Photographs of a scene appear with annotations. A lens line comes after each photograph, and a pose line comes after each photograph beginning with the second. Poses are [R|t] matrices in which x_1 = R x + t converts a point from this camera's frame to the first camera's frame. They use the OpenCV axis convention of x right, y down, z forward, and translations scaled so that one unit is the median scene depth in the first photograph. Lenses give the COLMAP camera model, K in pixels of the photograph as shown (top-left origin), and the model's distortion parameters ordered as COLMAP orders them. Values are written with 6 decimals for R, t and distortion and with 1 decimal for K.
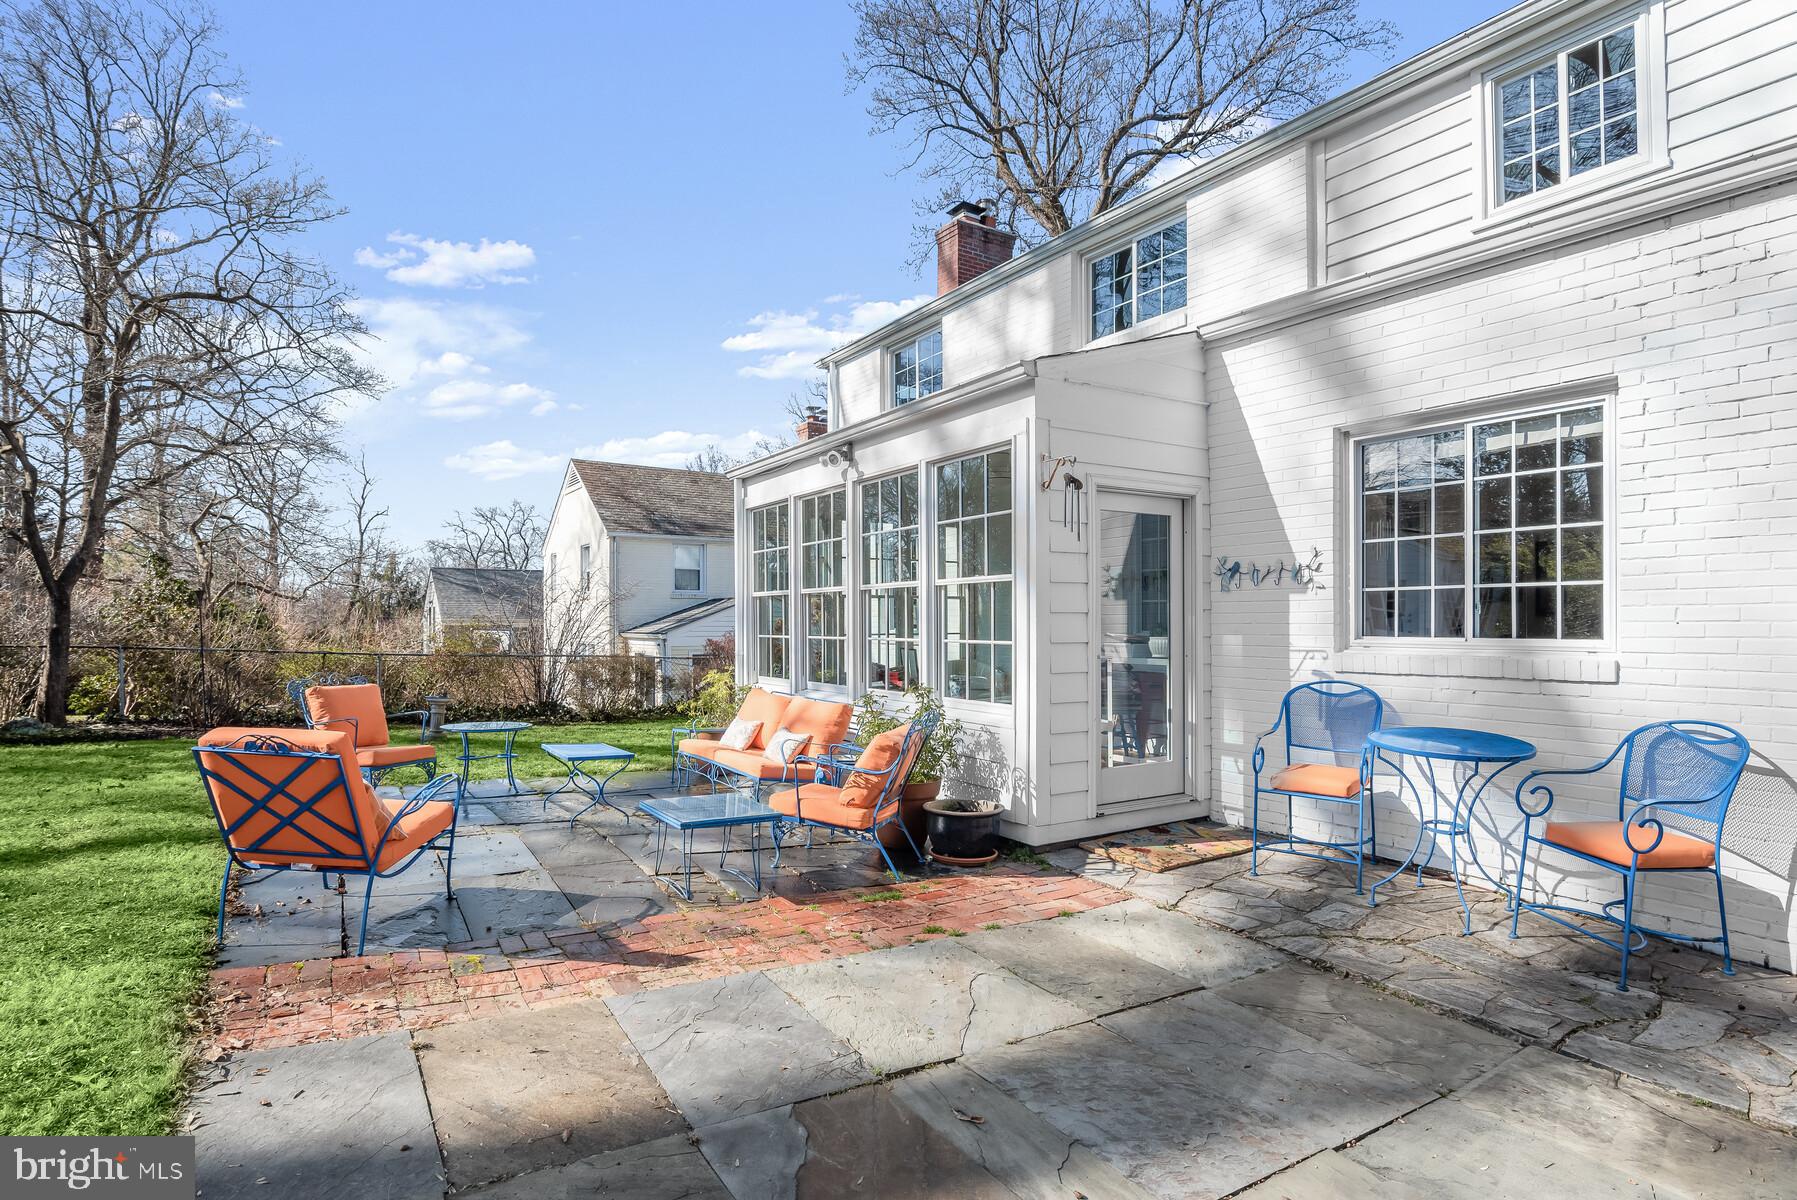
lens RADIAL K [[924.6, 0, 895.1], [0, 924.6, 623.6], [0, 0, 1]] dist [-0.017635, 0.000055]
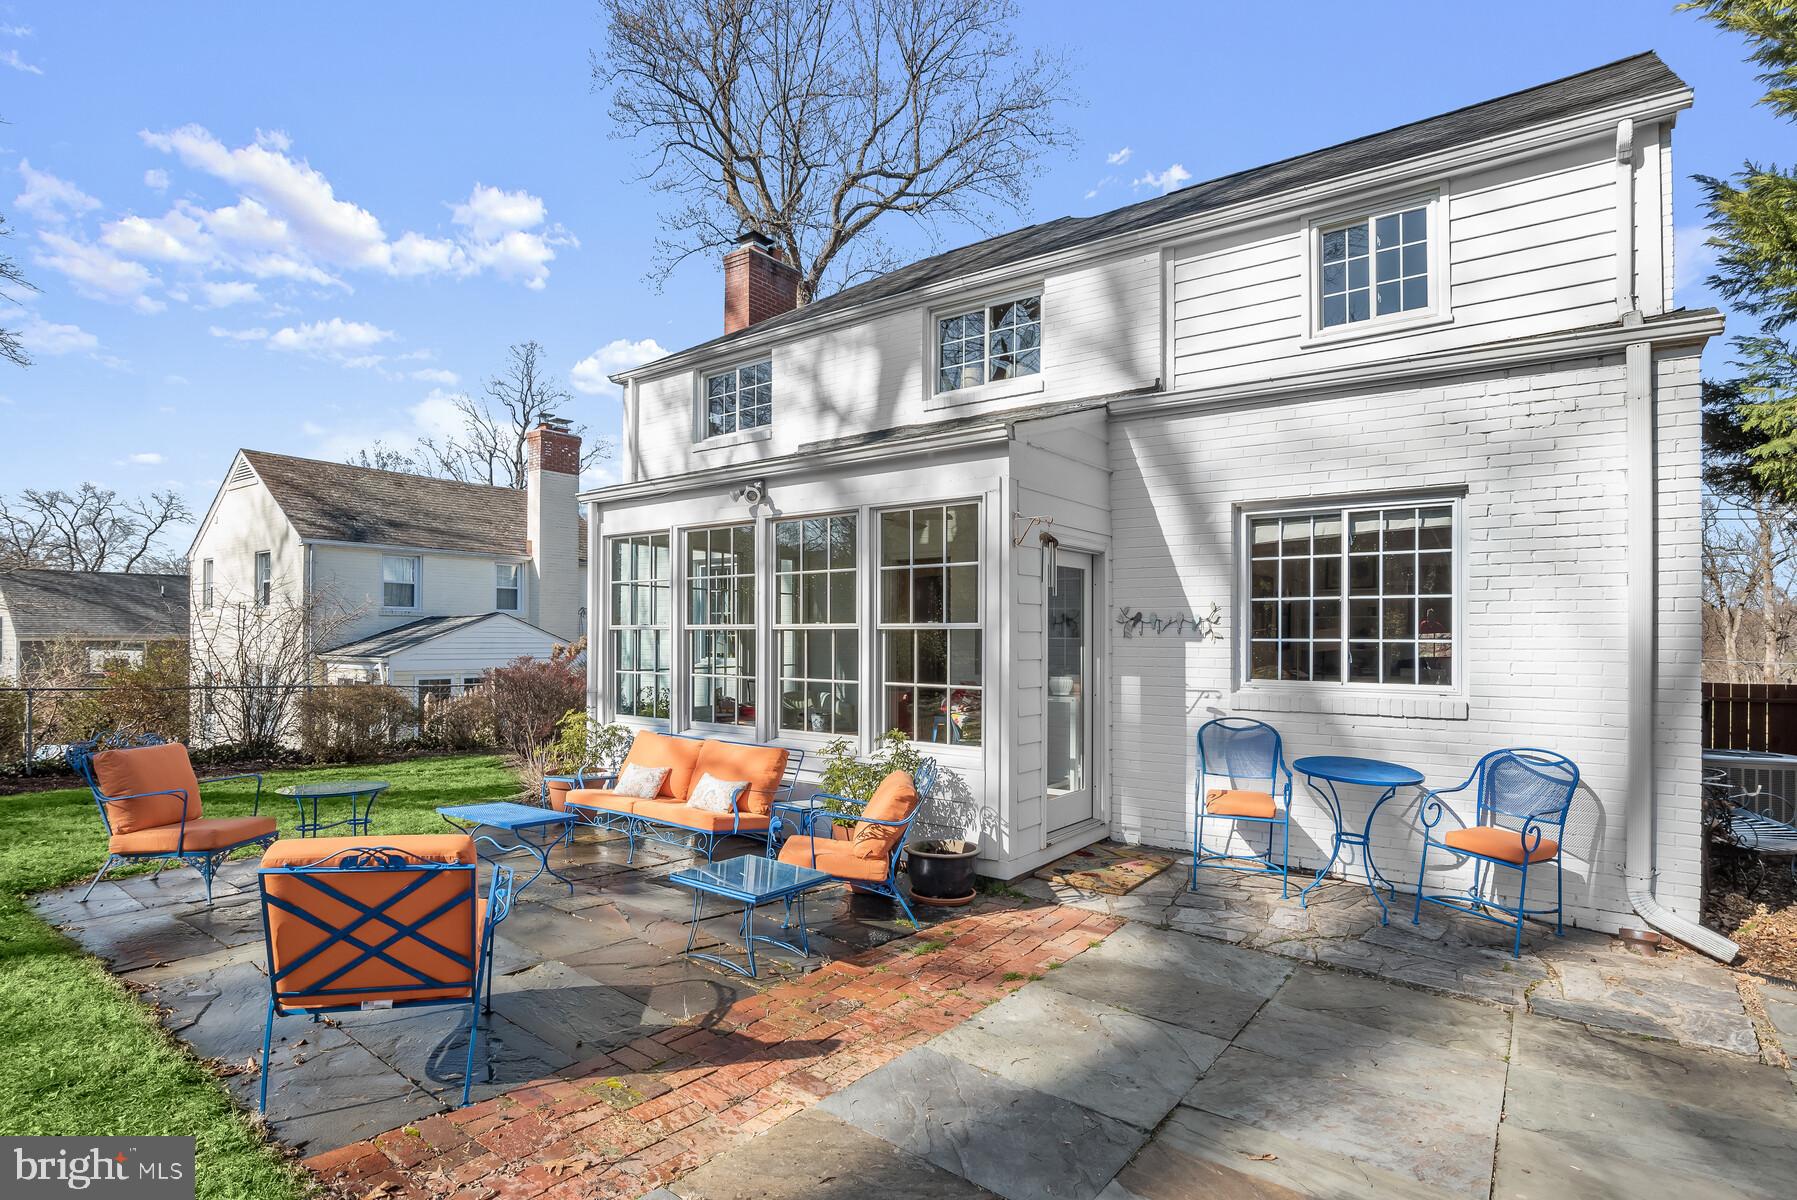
lens RADIAL K [[899.2, 0, 898.1], [0, 899.2, 631.8], [0, 0, 1]] dist [-0.018414, 0.000225]
pose [[0.934513, 0.007406, 0.355852, -0.325116], [-0.005702, 0.999967, -0.005836, -0.036979], [-0.355884, 0.003425, 0.934524, 0.074033]]
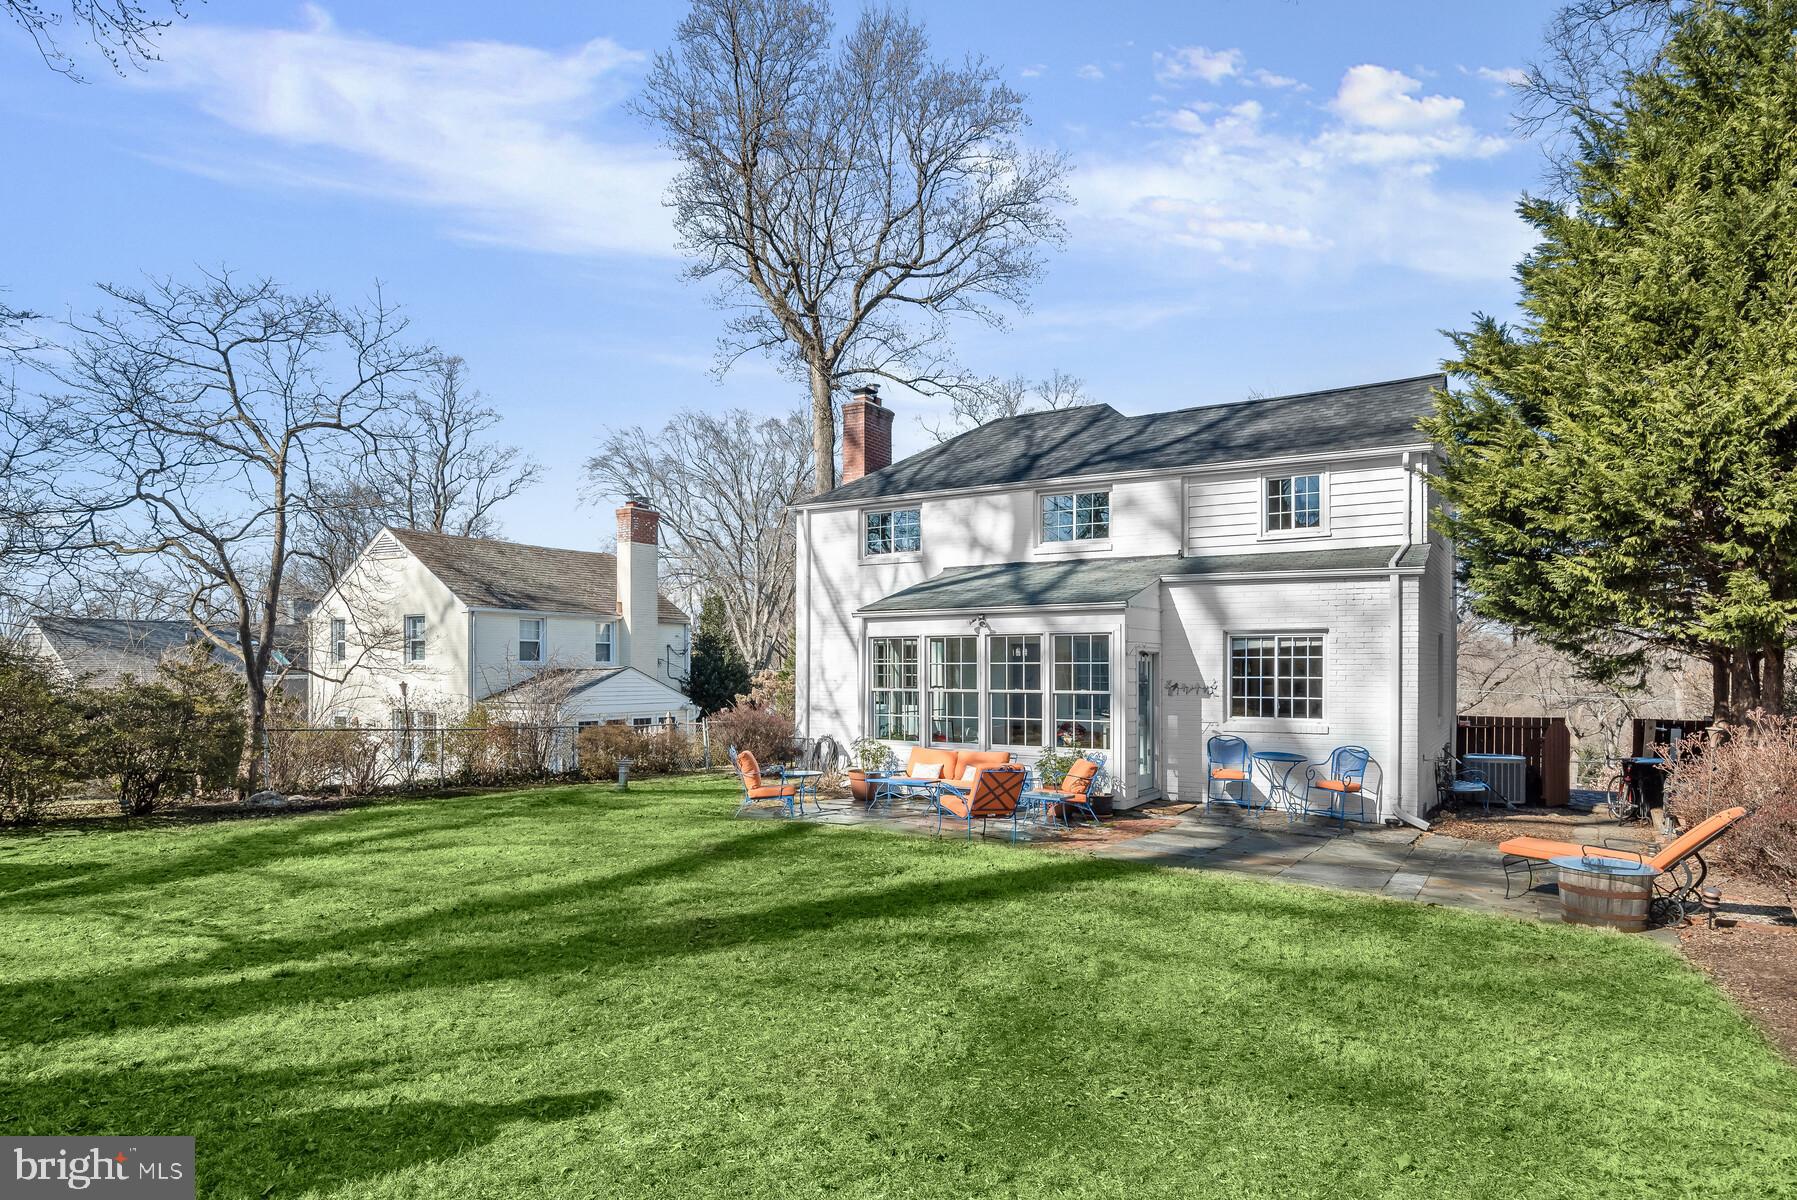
lens RADIAL K [[1037.2, 0, 893.1], [0, 1037.2, 673.2], [0, 0, 1]] dist [-0.003449, -0.000292]
pose [[0.903135, -0.000937, 0.429357, -1.439449], [-0.000907, 0.999991, 0.004091, -0.107217], [-0.429357, -0.004084, 0.903126, -1.061503]]
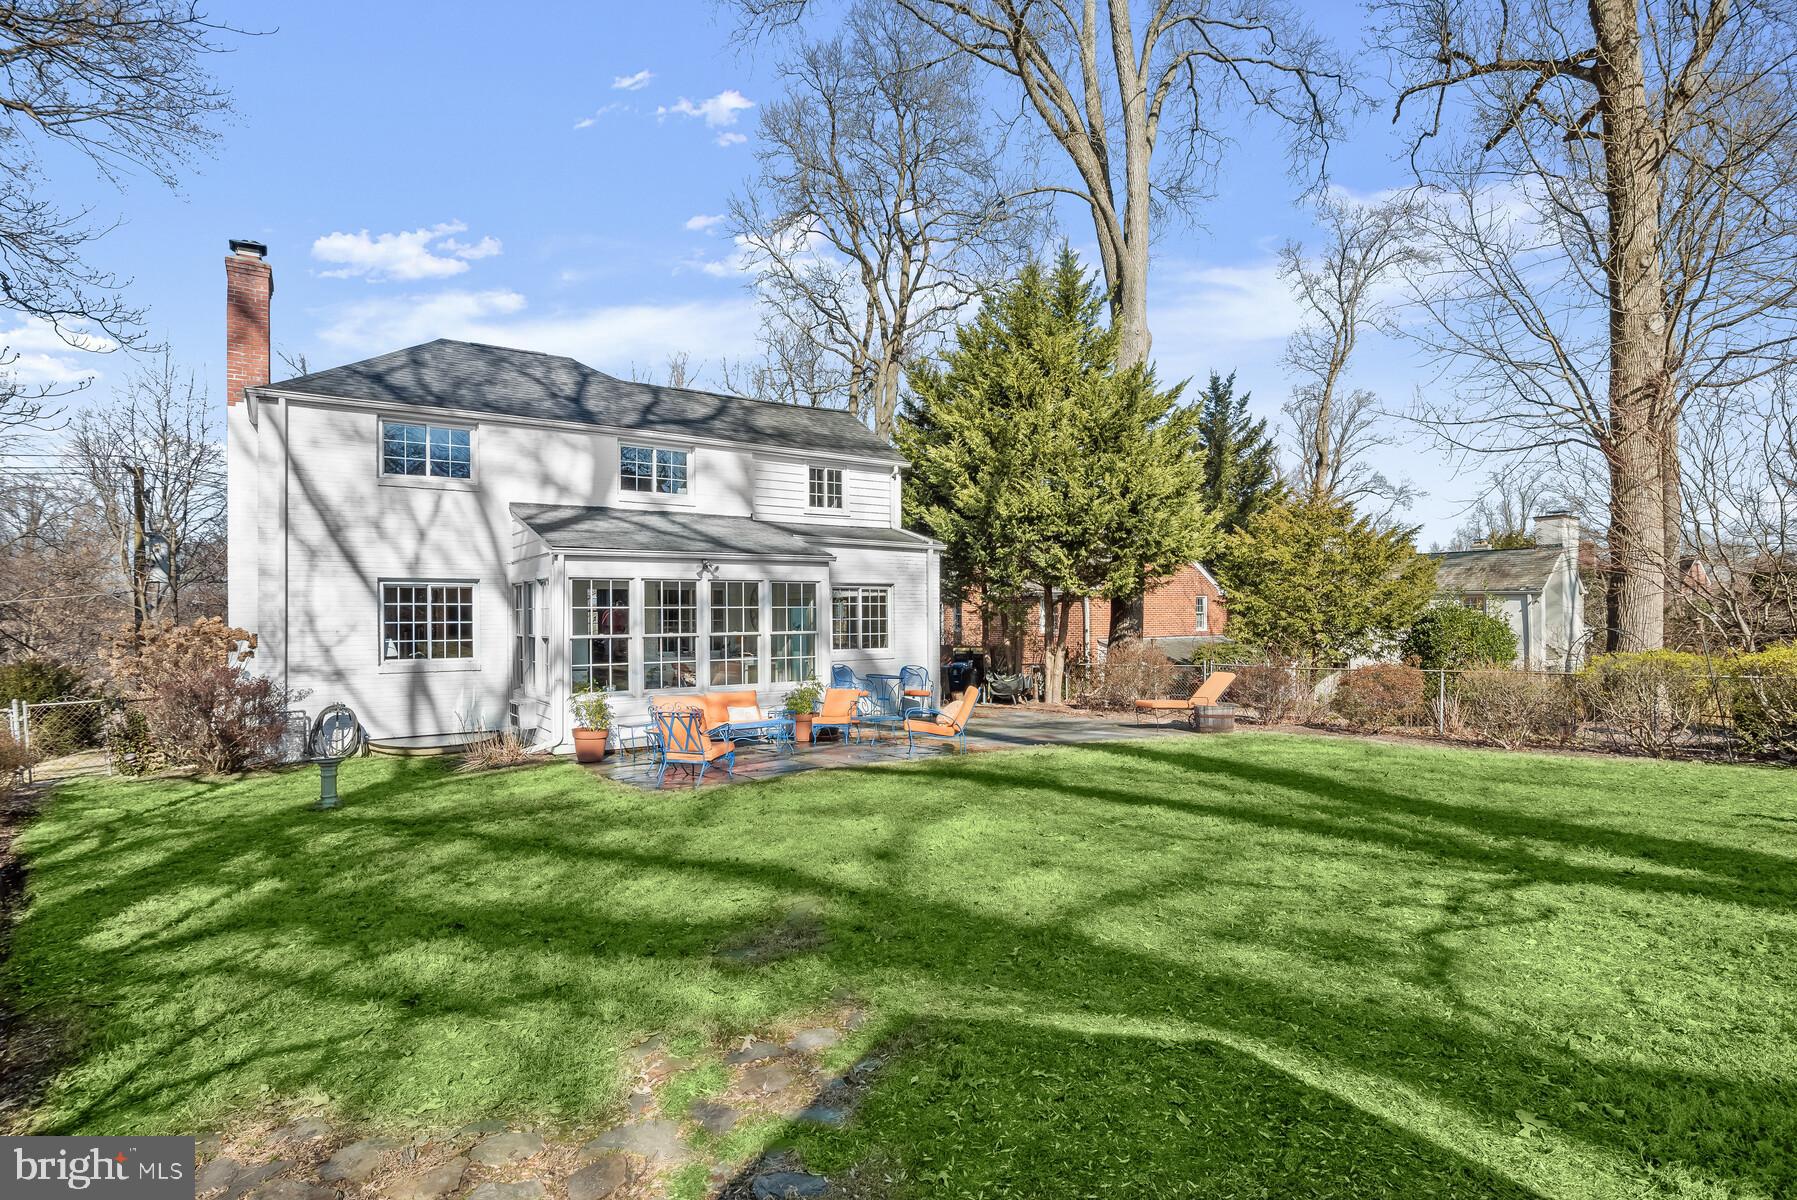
lens RADIAL K [[889.5, 0, 898.9], [0, 889.5, 619.1], [0, 0, 1]] dist [-0.018525, 0.000047]
pose [[-0.036083, -0.002025, 0.999347, -2.456380], [0.008851, 0.999958, 0.002345, -0.091927], [-0.999310, 0.008930, -0.036064, 0.858890]]
